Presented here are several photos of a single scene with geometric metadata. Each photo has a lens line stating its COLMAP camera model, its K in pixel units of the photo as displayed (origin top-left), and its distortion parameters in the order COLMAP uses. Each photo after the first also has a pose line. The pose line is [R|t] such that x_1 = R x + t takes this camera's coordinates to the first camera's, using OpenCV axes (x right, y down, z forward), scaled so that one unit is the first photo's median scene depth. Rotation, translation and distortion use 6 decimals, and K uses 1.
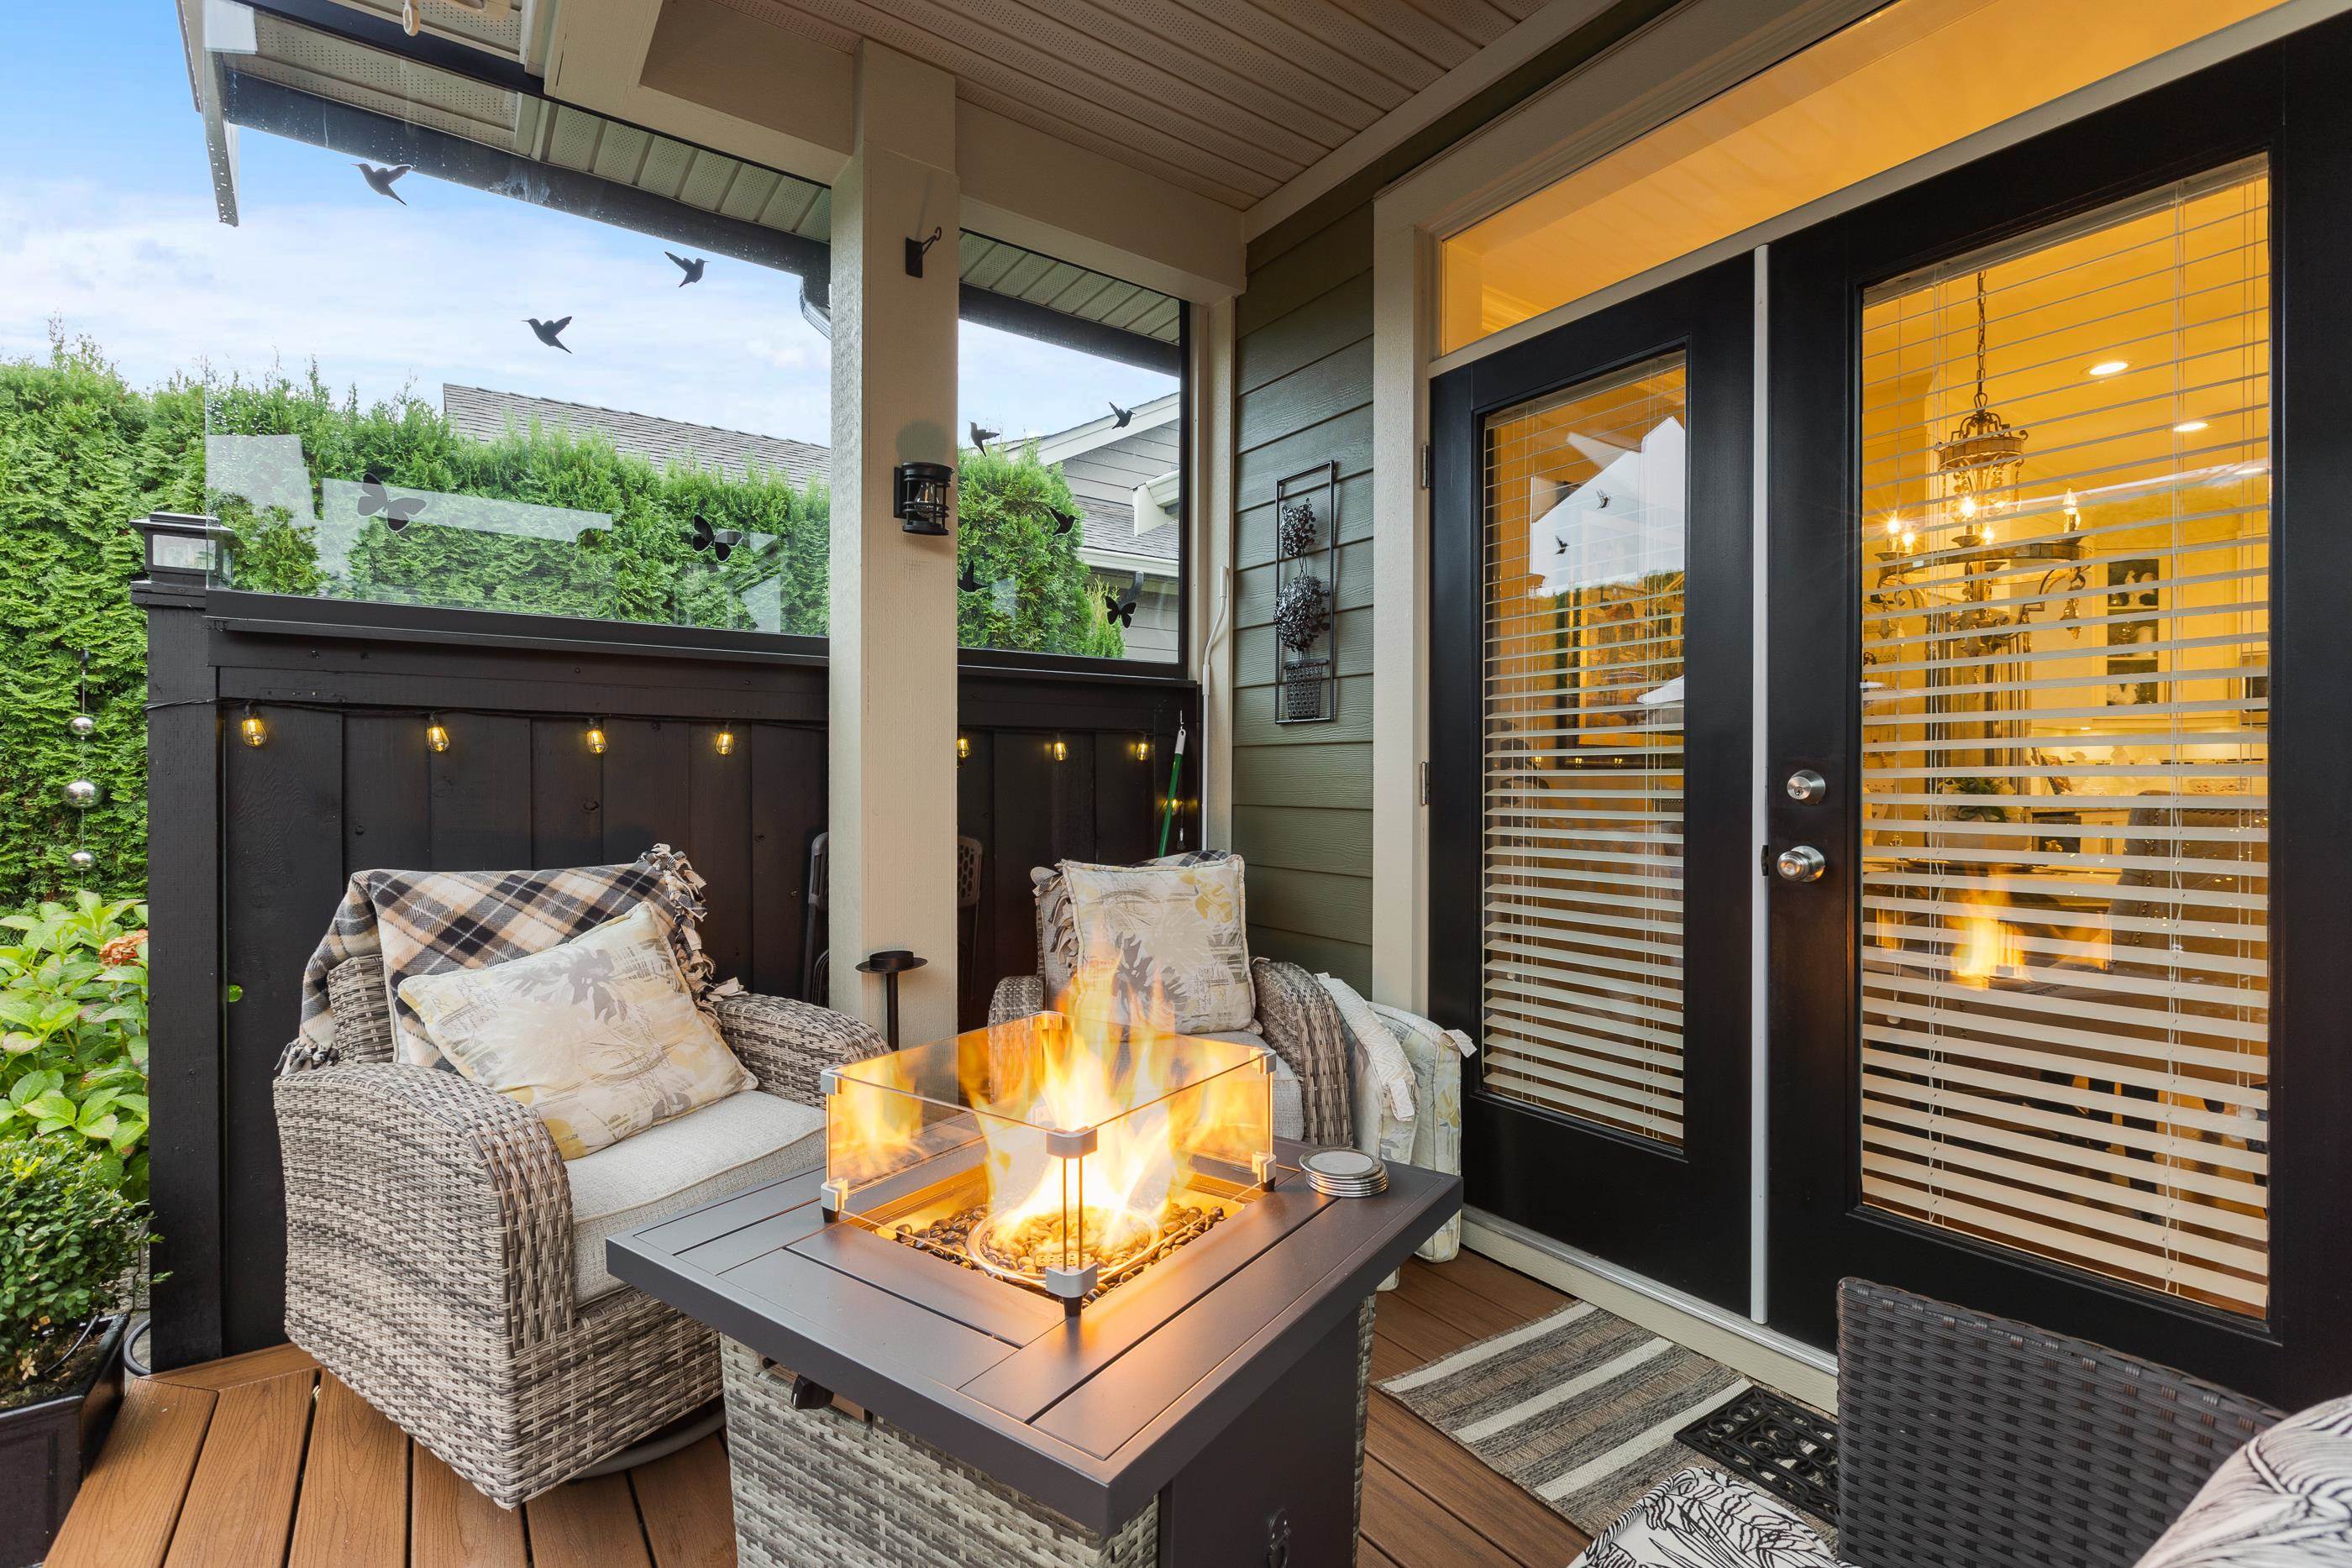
lens RADIAL K [[1060.5, 0, 1136.5], [0, 1060.5, 783.0], [0, 0, 1]] dist [-0.002381, -0.000471]
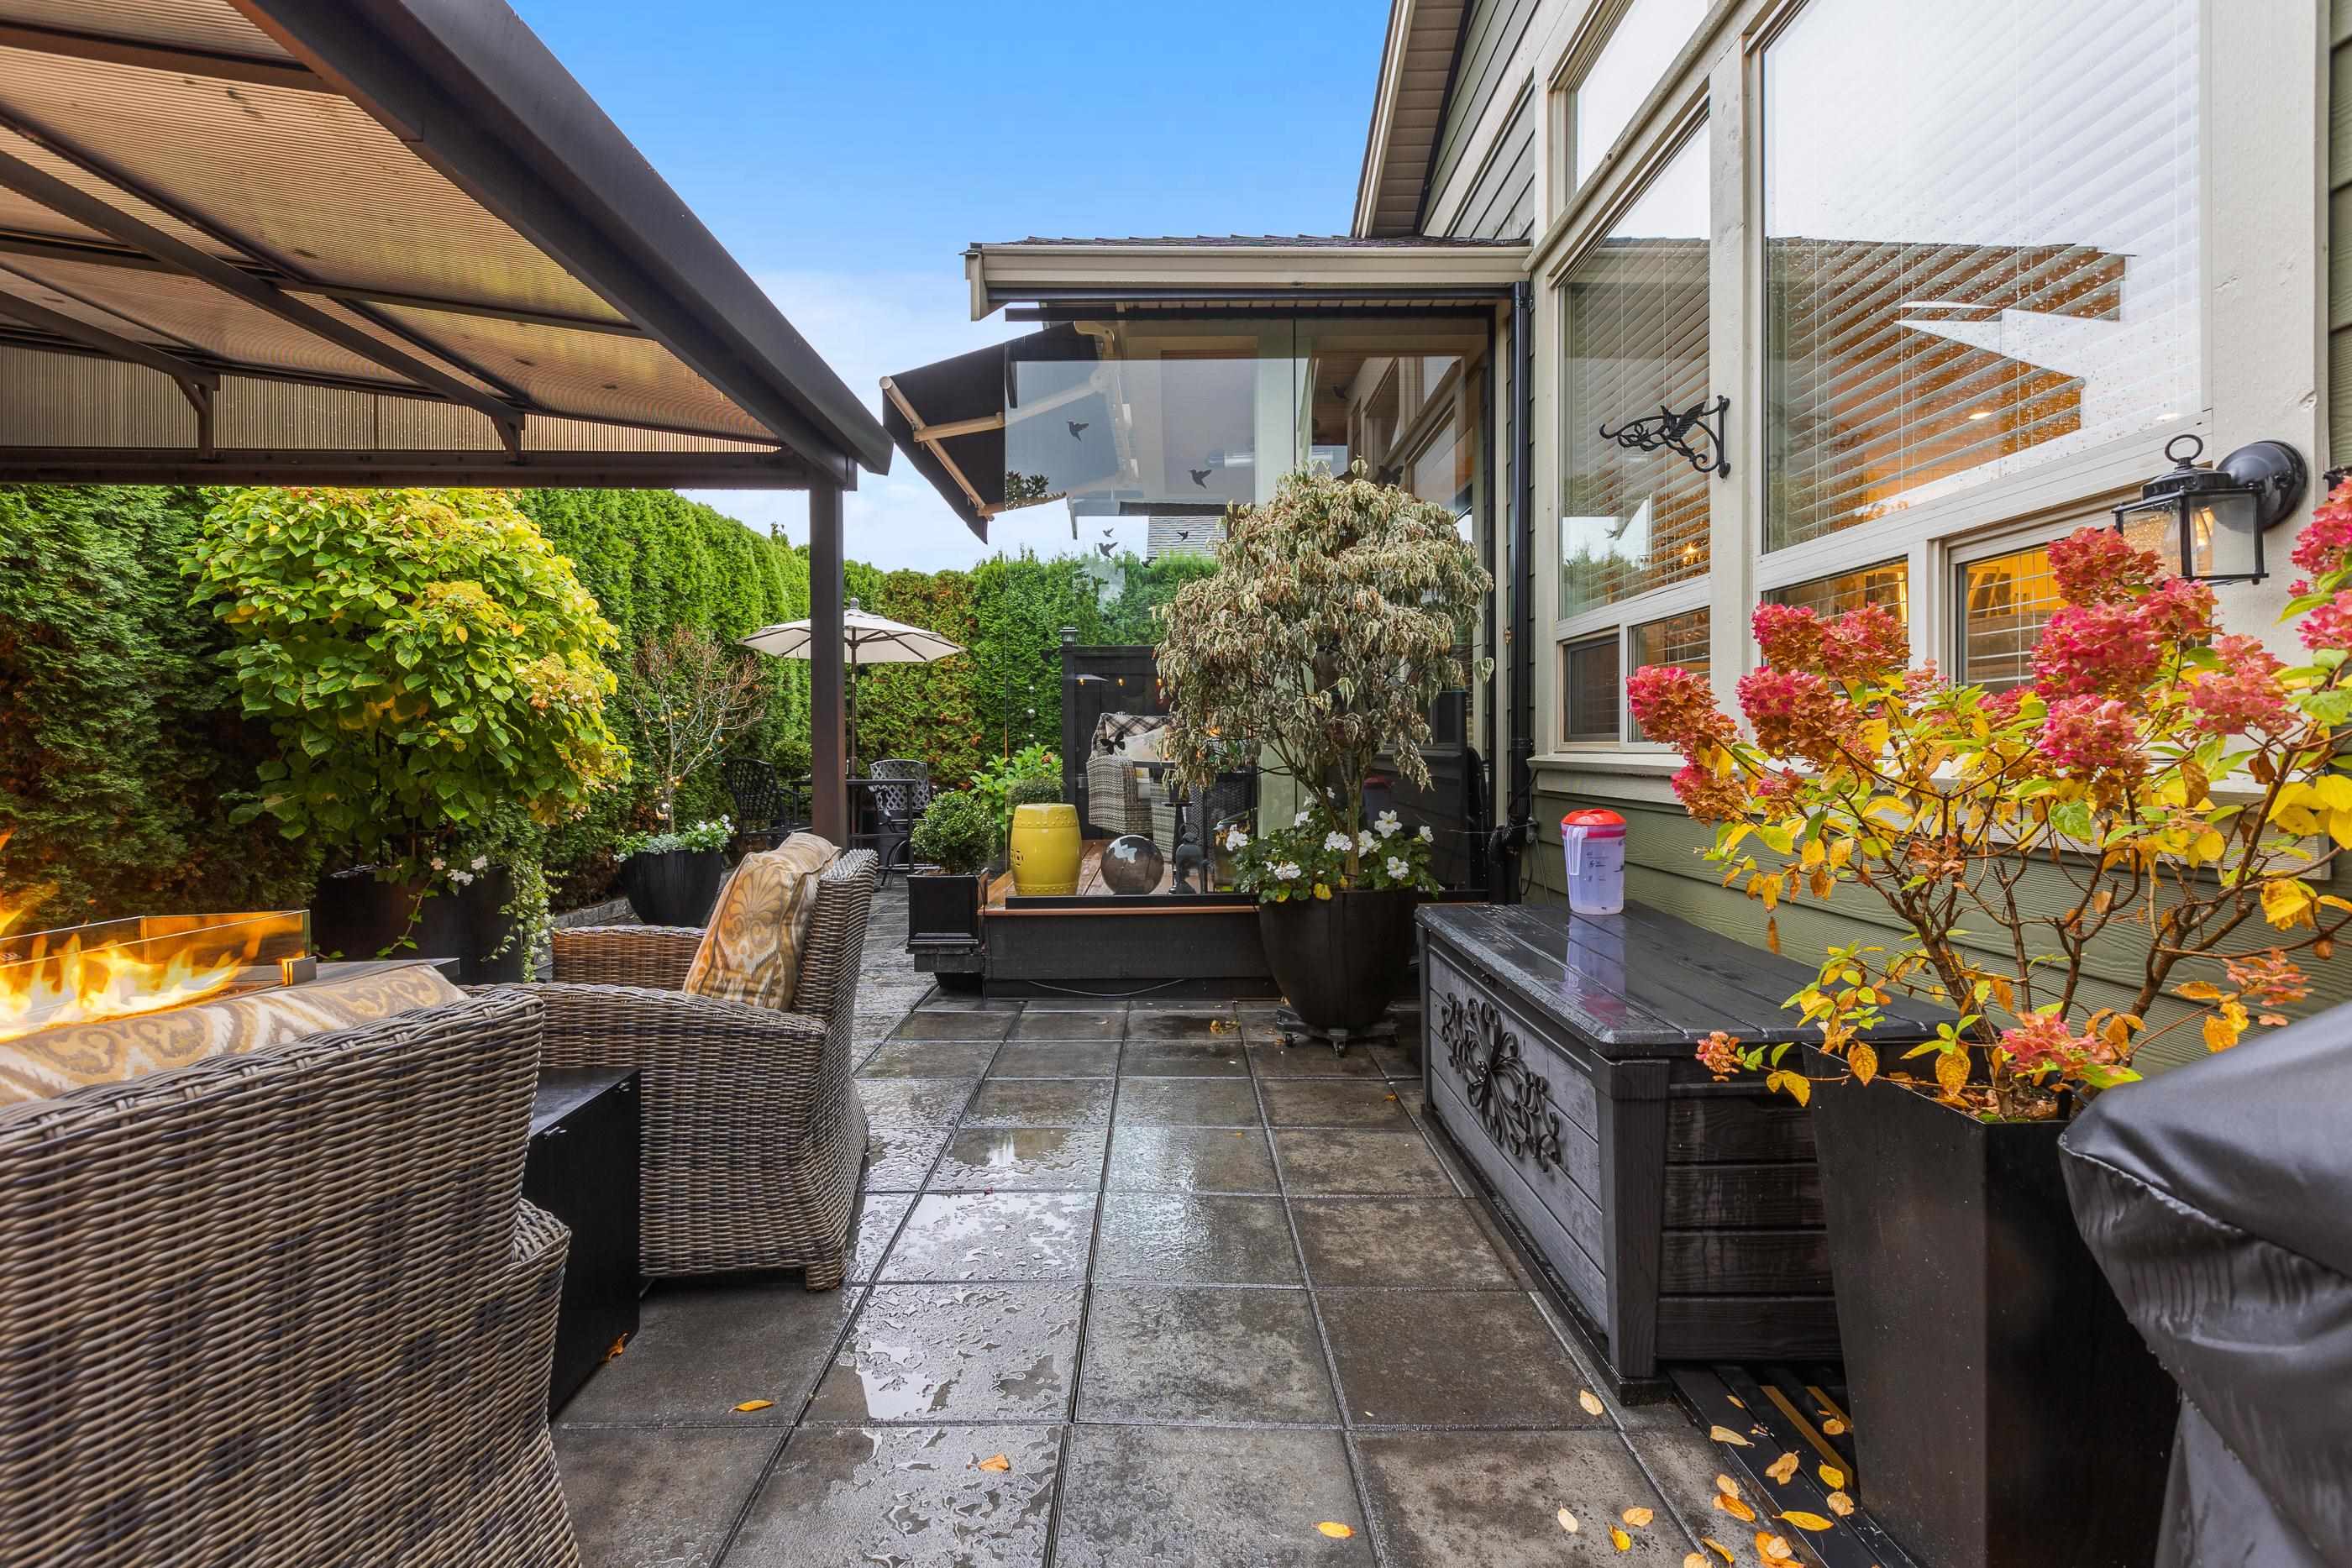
lens RADIAL K [[1047.2, 0, 1171.3], [0, 1047.2, 757.6], [0, 0, 1]] dist [0.000798, 0.000231]
pose [[0.825649, -0.002998, -0.564177, 1.121849], [0.004419, 0.999990, 0.001153, 0.159234], [0.564167, -0.003445, 0.825653, -1.386057]]
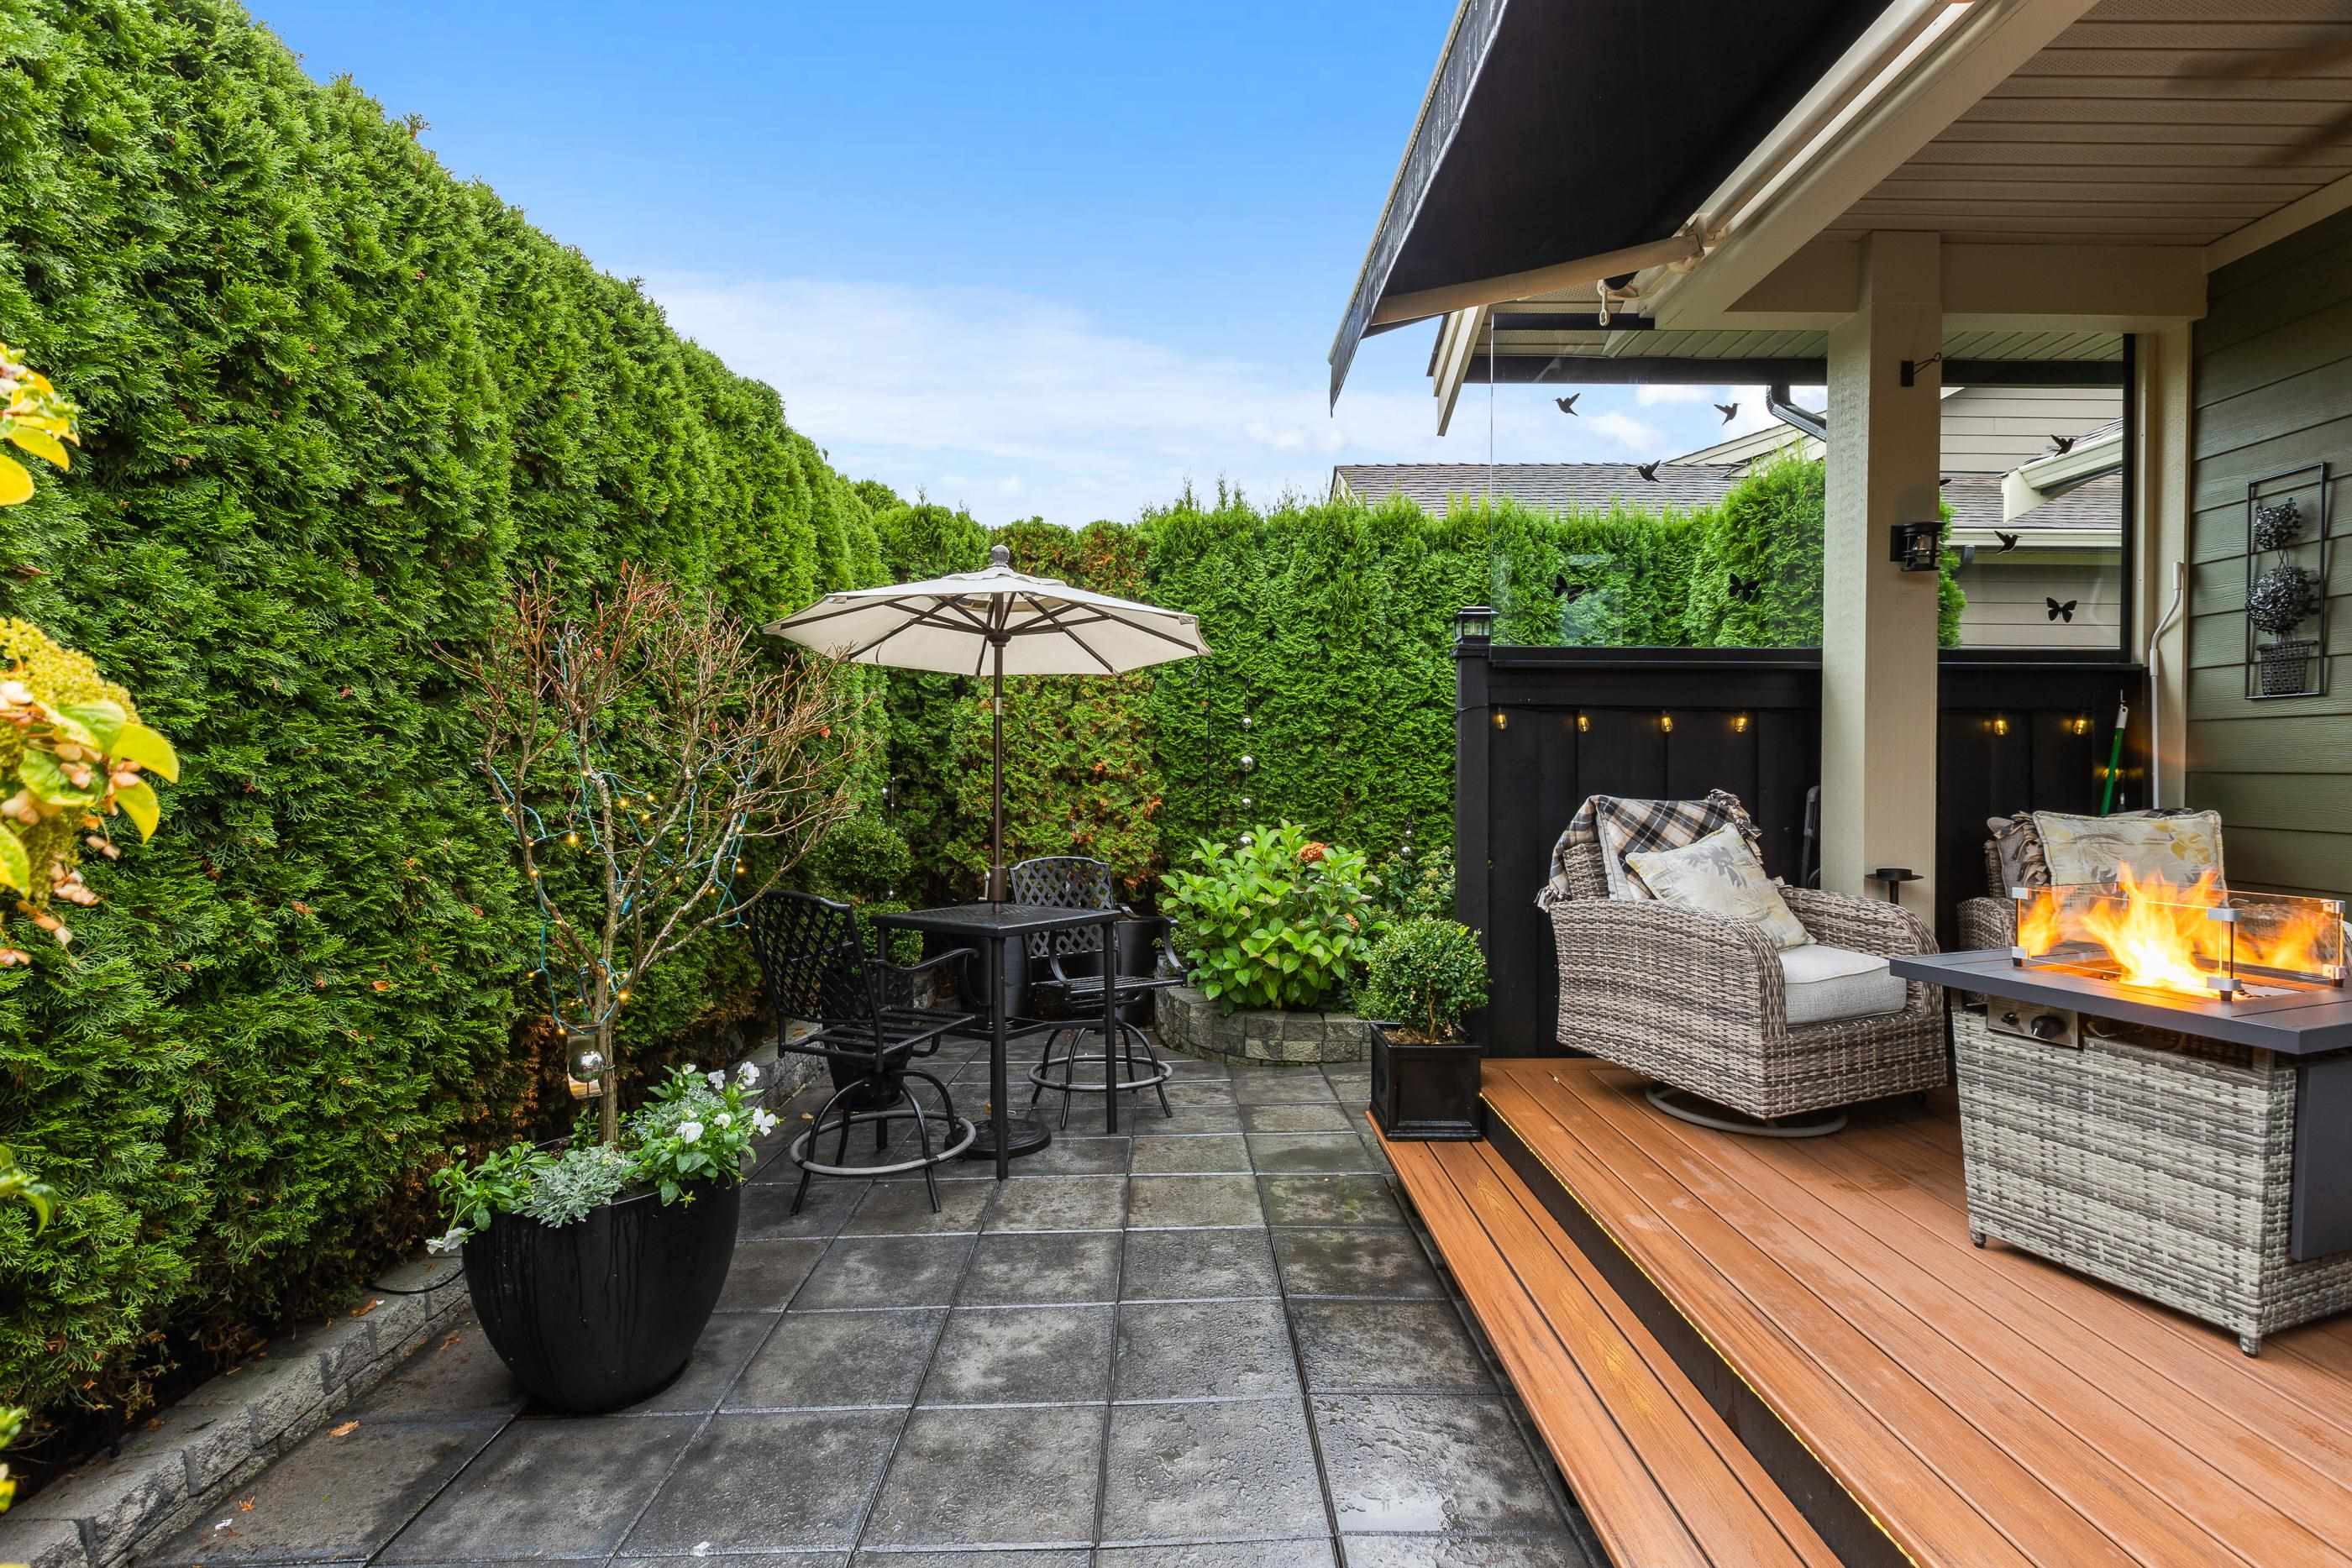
lens RADIAL K [[1053.9, 0, 1182.1], [0, 1053.9, 768.8], [0, 0, 1]] dist [0.000266, -0.000308]
pose [[0.835456, 0.004698, -0.549538, -0.204810], [-0.006582, 0.999977, -0.001459, 0.028059], [0.549518, 0.004836, 0.835468, -0.576841]]
